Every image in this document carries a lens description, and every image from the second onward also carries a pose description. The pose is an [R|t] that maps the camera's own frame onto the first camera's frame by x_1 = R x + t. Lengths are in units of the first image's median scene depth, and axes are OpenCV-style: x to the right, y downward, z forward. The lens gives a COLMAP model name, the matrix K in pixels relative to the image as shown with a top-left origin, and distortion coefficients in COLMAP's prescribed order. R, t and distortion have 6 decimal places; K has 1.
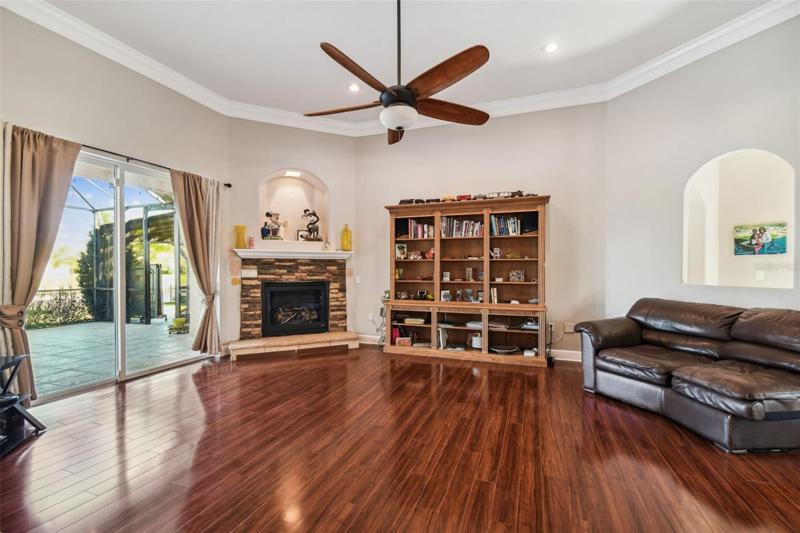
lens RADIAL K [[347.6, 0, 403.4], [0, 347.6, 274.1], [0, 0, 1]] dist [-0.000519, -0.000350]
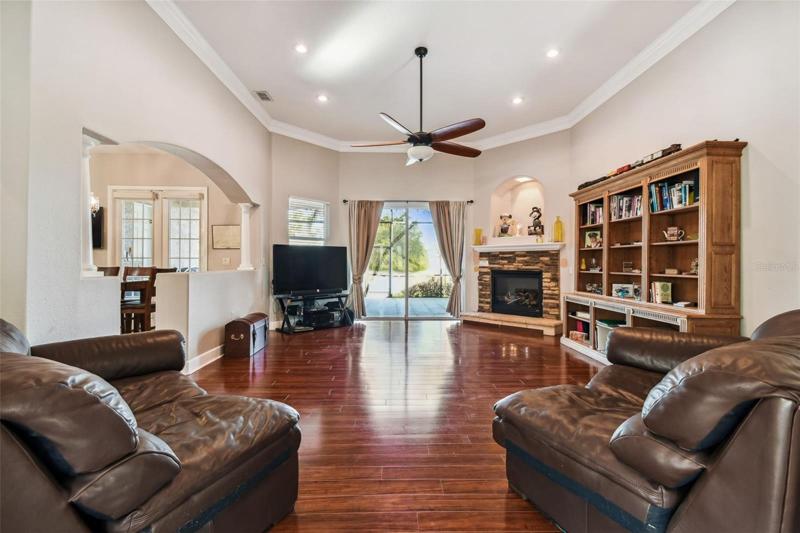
lens RADIAL K [[340.2, 0, 400.0], [0, 340.2, 266.5], [0, 0, 1]] dist [-0.062380, -0.000119]
pose [[0.355744, 0.008168, -0.934548, 0.663230], [-0.016752, 0.999857, 0.002362, 0.012782], [0.934433, 0.014815, 0.355830, 0.227524]]
